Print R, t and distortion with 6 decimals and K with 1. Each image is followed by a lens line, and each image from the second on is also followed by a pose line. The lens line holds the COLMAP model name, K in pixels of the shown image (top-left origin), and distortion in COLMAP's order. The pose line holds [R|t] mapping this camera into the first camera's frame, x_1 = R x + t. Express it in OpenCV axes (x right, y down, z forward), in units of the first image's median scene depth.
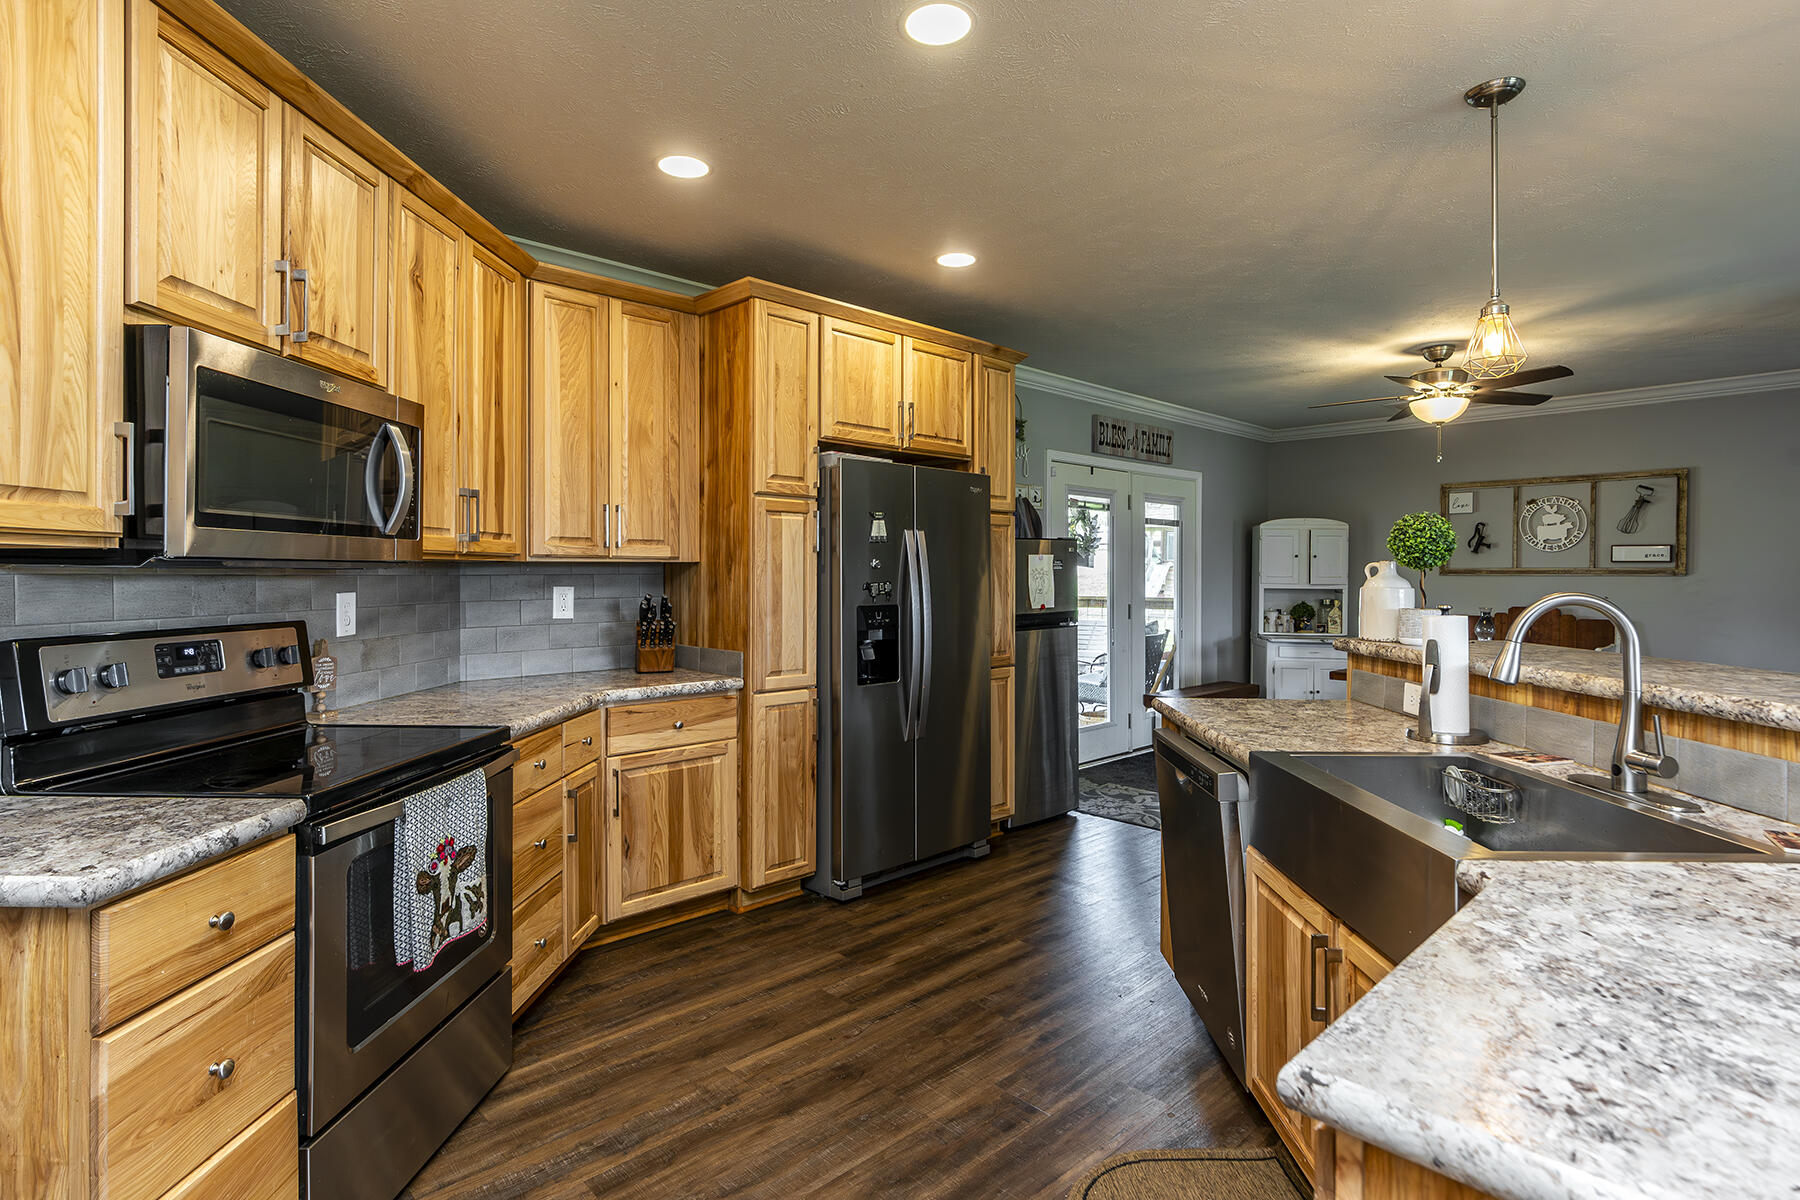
lens RADIAL K [[889.9, 0, 900.9], [0, 889.9, 568.2], [0, 0, 1]] dist [-0.002408, -0.000473]
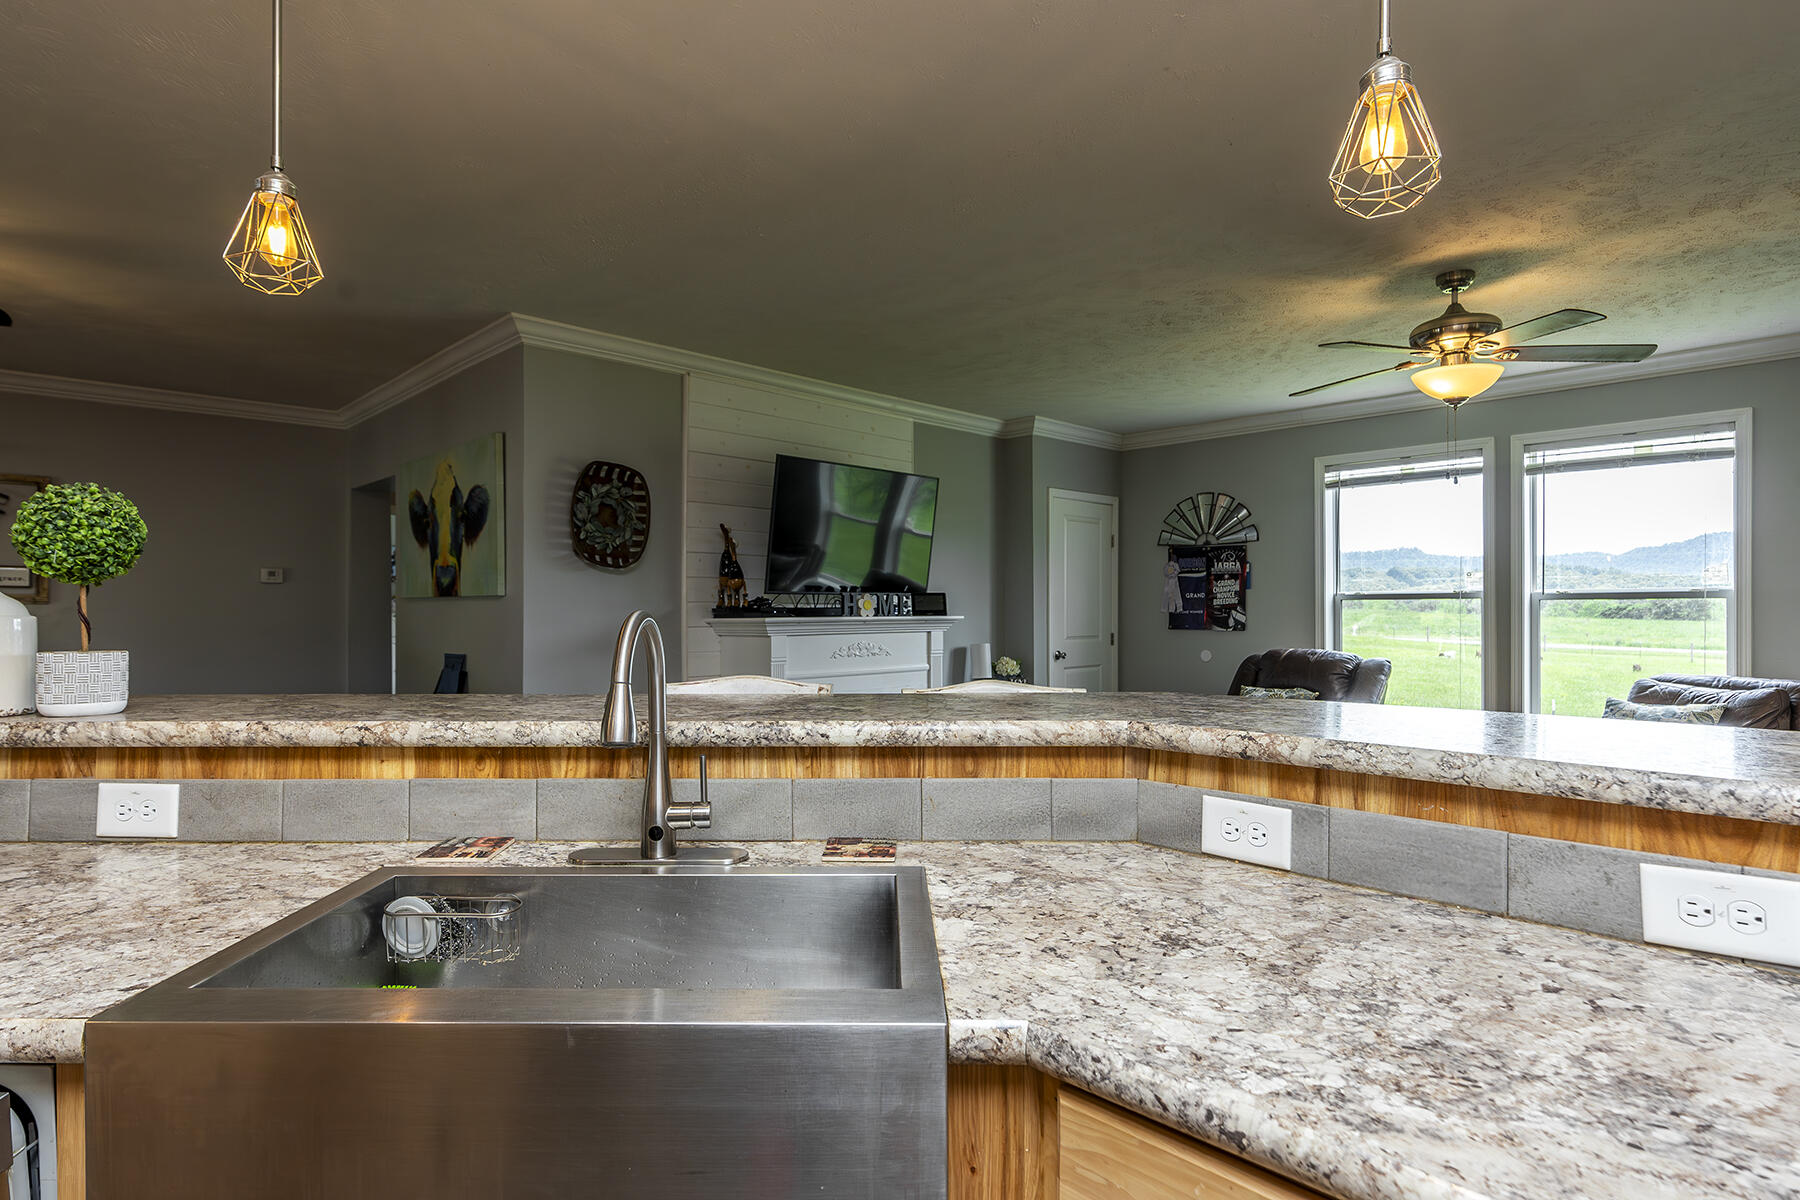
lens RADIAL K [[943.3, 0, 900.0], [0, 943.3, 600.0], [0, 0, 1]] dist [0.003403, 0.000609]
pose [[-0.012236, -0.016664, 0.999786, -0.061050], [-0.008446, 0.999827, 0.016561, -0.002417], [-0.999889, -0.008242, -0.012375, 0.796420]]
